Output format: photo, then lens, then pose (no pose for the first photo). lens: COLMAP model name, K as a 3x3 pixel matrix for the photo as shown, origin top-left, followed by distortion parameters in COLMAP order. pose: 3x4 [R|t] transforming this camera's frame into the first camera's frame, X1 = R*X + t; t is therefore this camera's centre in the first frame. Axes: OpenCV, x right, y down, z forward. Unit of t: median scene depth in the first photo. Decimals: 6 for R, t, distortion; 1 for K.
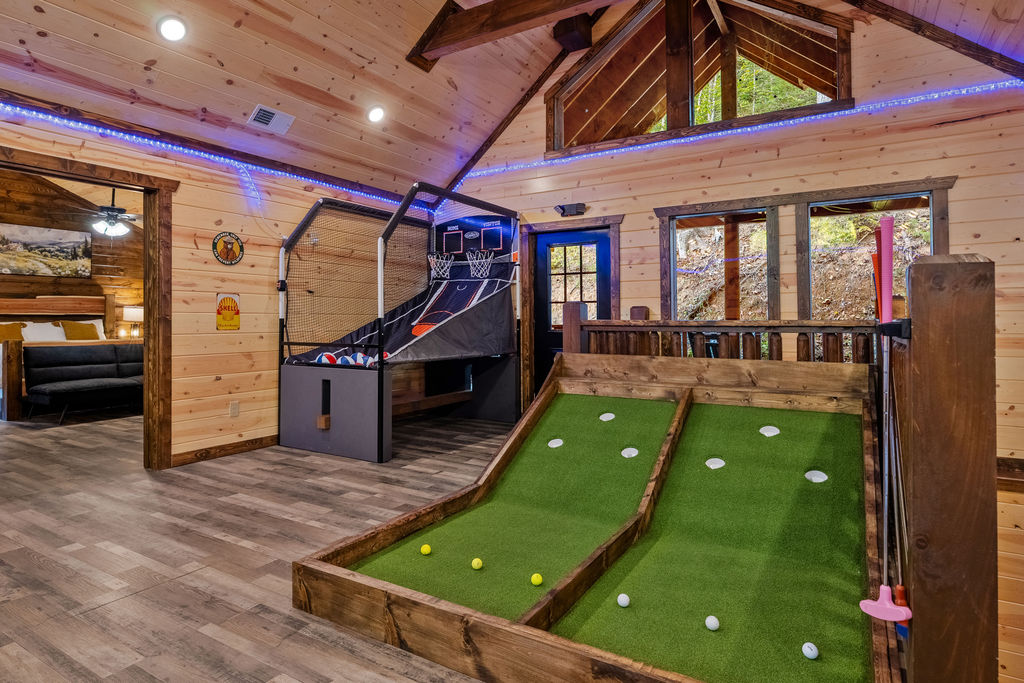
lens RADIAL K [[567.9, 0, 508.5], [0, 567.9, 305.4], [0, 0, 1]] dist [-0.005399, -0.000960]
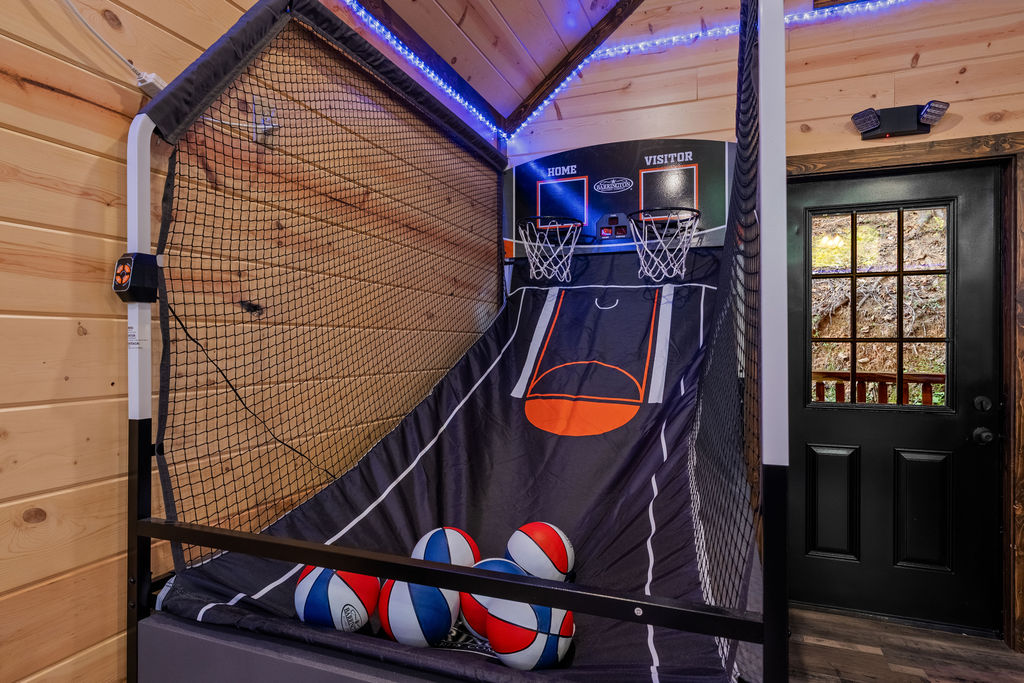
lens RADIAL K [[582.6, 0, 511.6], [0, 582.6, 341.4], [0, 0, 1]] dist [0.001478, 0.001028]
pose [[0.983929, 0.003223, 0.178532, -0.273556], [-0.007100, 0.999752, 0.021085, -0.013921], [-0.178420, -0.022014, 0.983708, 0.690306]]
